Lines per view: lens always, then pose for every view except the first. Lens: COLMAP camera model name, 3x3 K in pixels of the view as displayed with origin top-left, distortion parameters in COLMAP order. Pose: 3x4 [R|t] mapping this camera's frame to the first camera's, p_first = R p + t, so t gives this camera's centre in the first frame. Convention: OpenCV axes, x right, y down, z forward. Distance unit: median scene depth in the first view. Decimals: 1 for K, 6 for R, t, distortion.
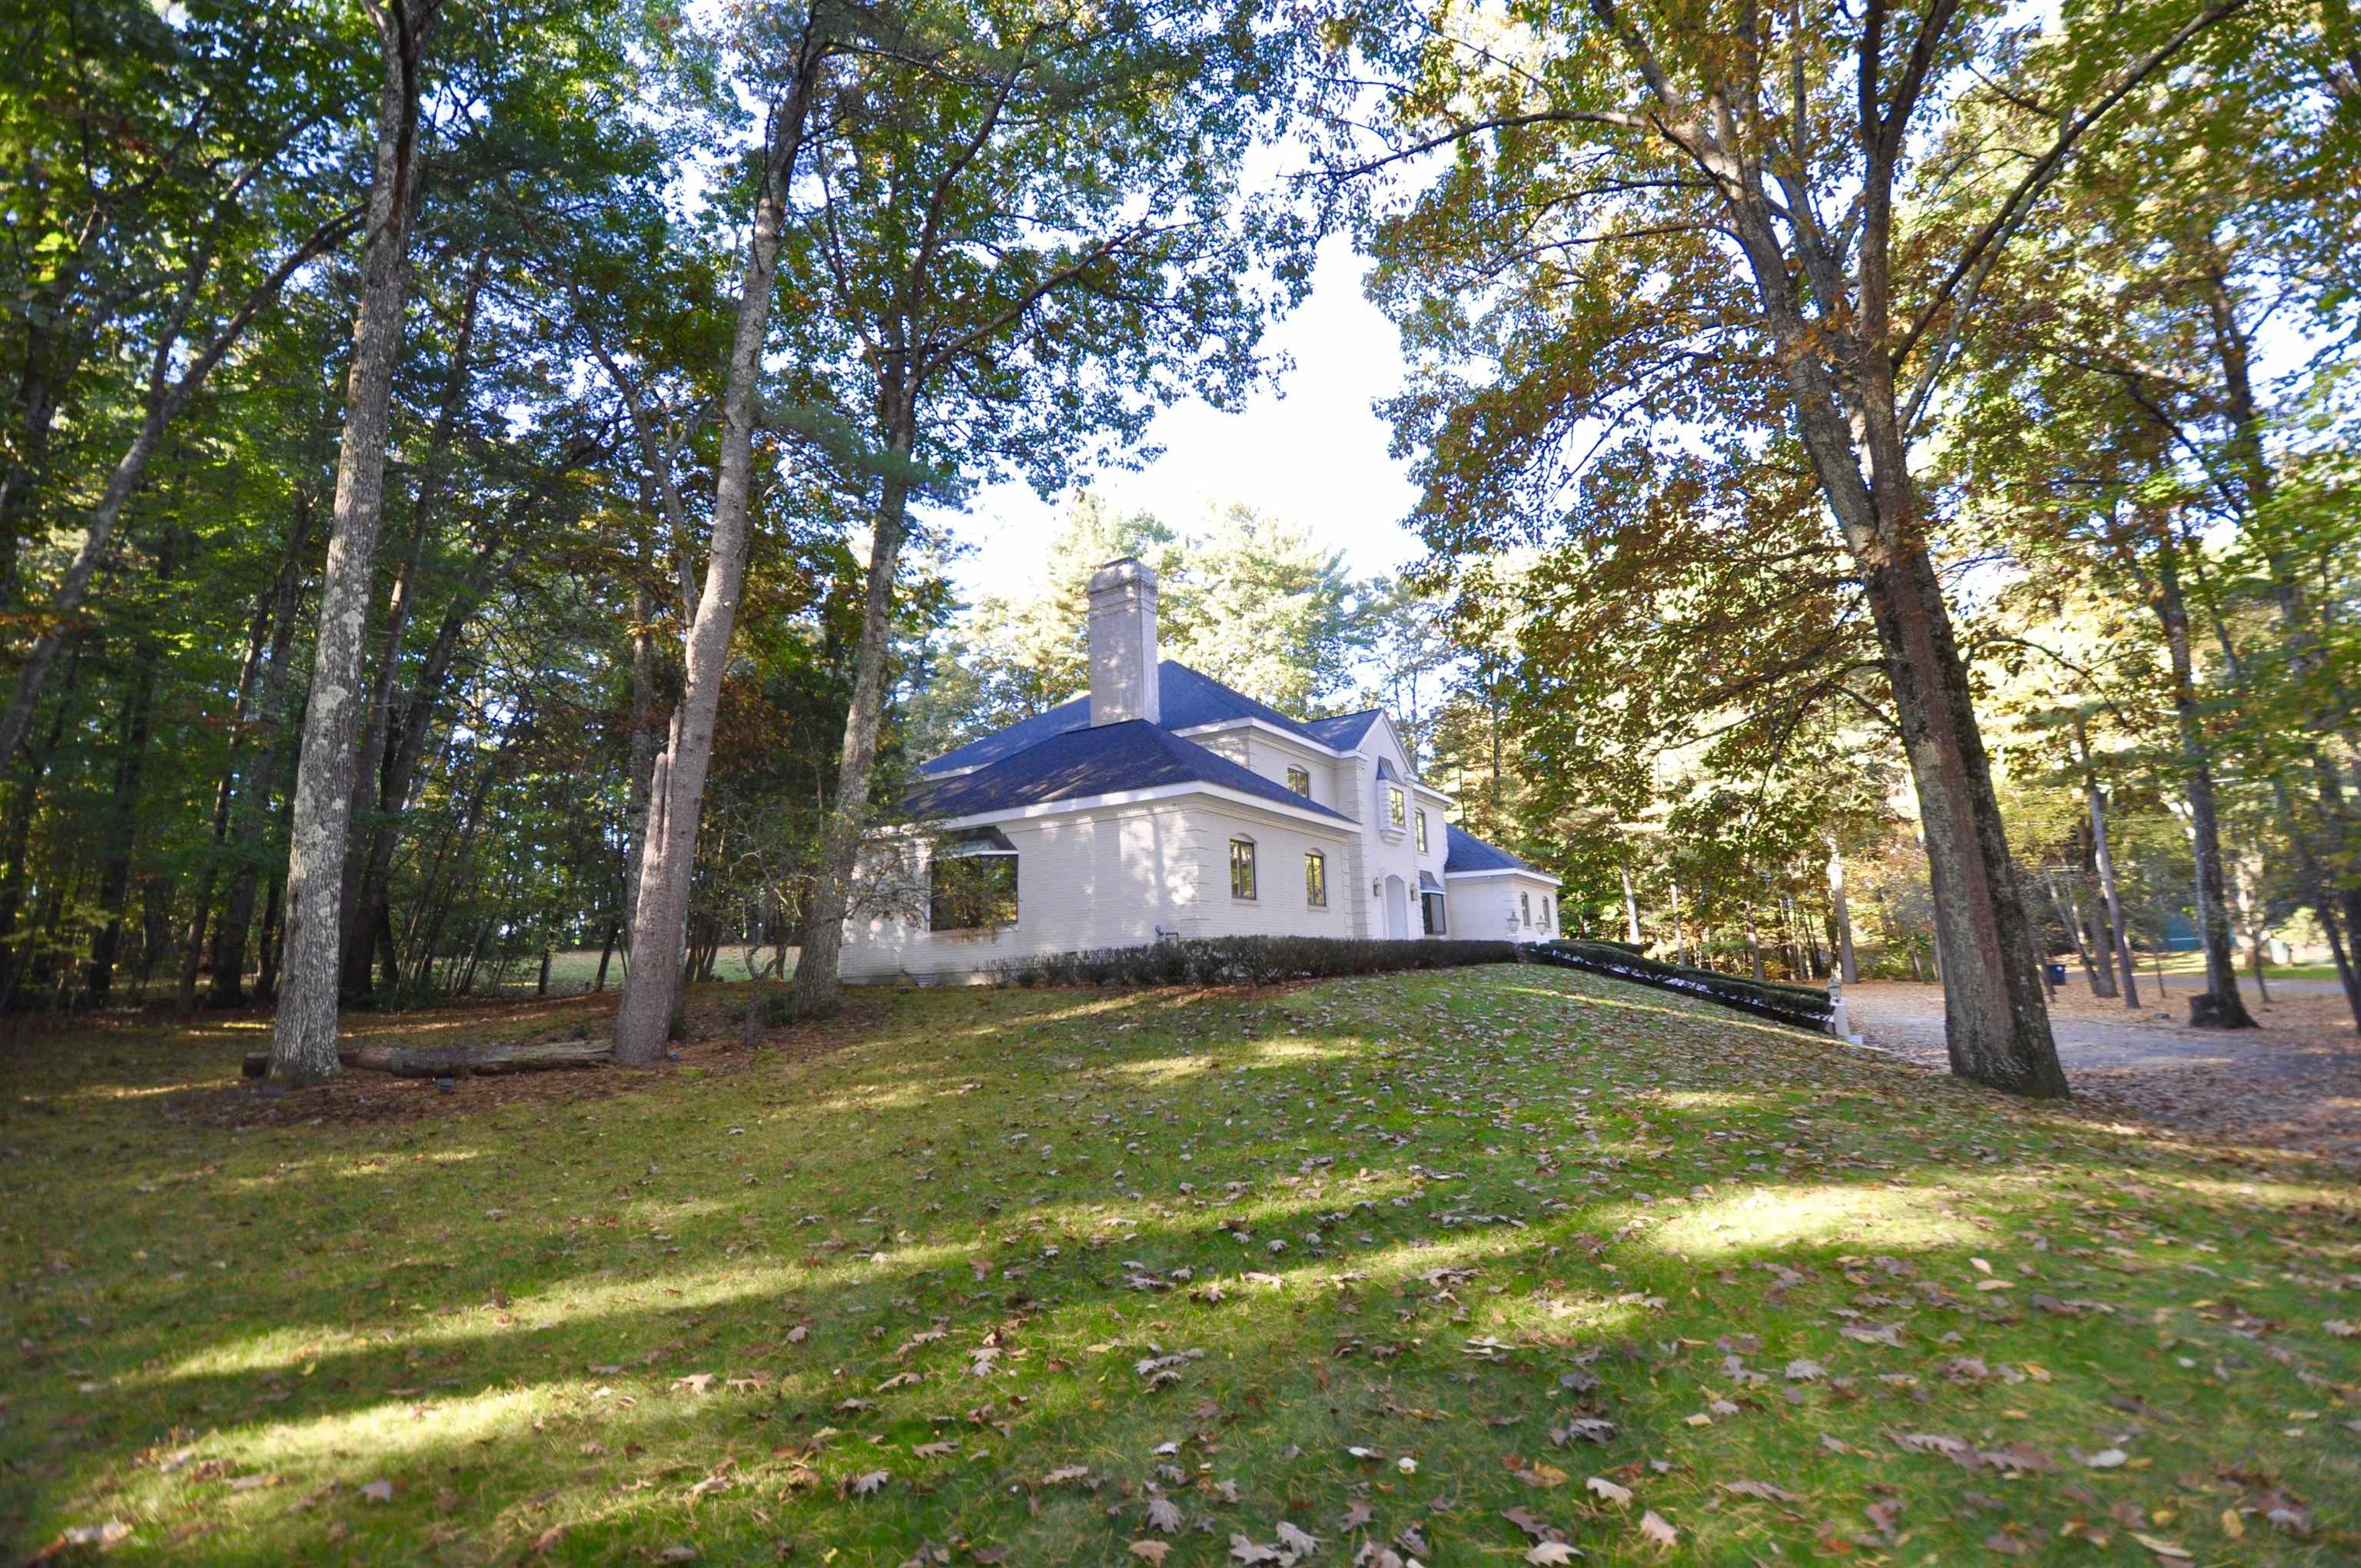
lens RADIAL K [[1046.0, 0, 1210.4], [0, 1046.0, 756.9], [0, 0, 1]] dist [0.024720, -0.035932]
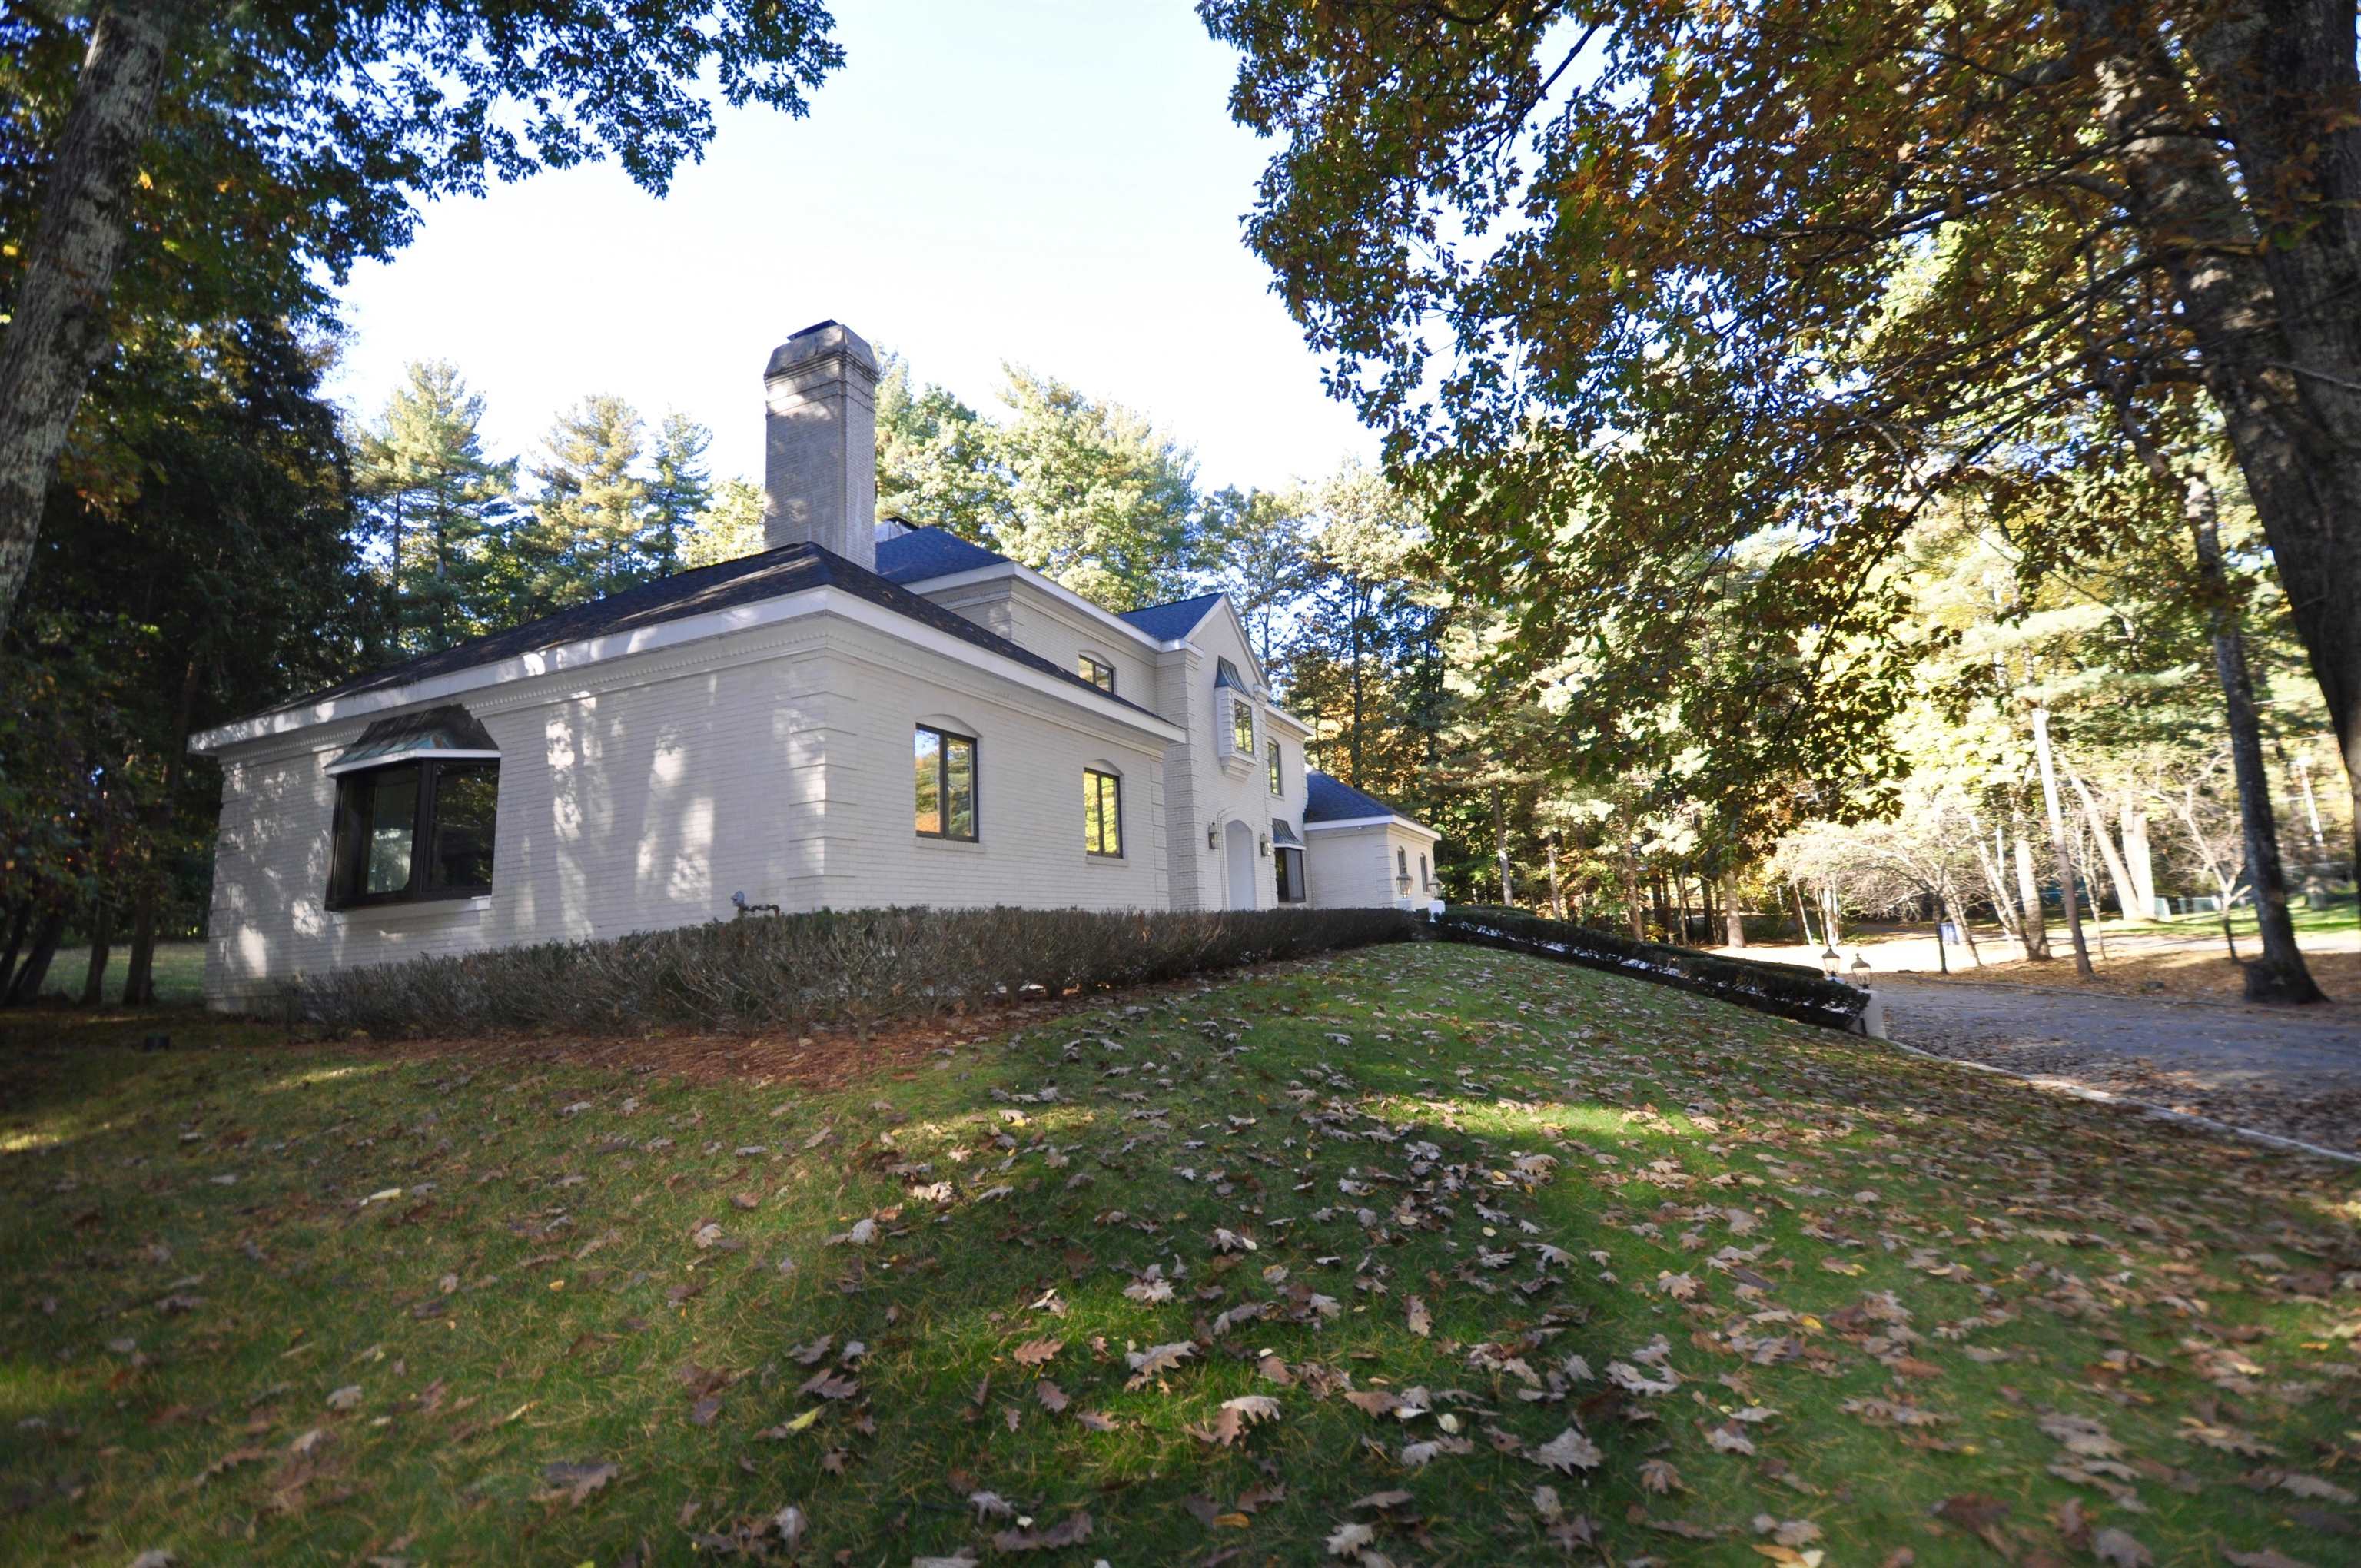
lens RADIAL K [[1046.0, 0, 1210.4], [0, 1046.0, 756.9], [0, 0, 1]] dist [0.024720, -0.035932]
pose [[0.990255, 0.001972, 0.139253, 0.056726], [-0.005687, 0.999638, 0.026284, 0.050846], [-0.139151, -0.026820, 0.989908, 0.294619]]
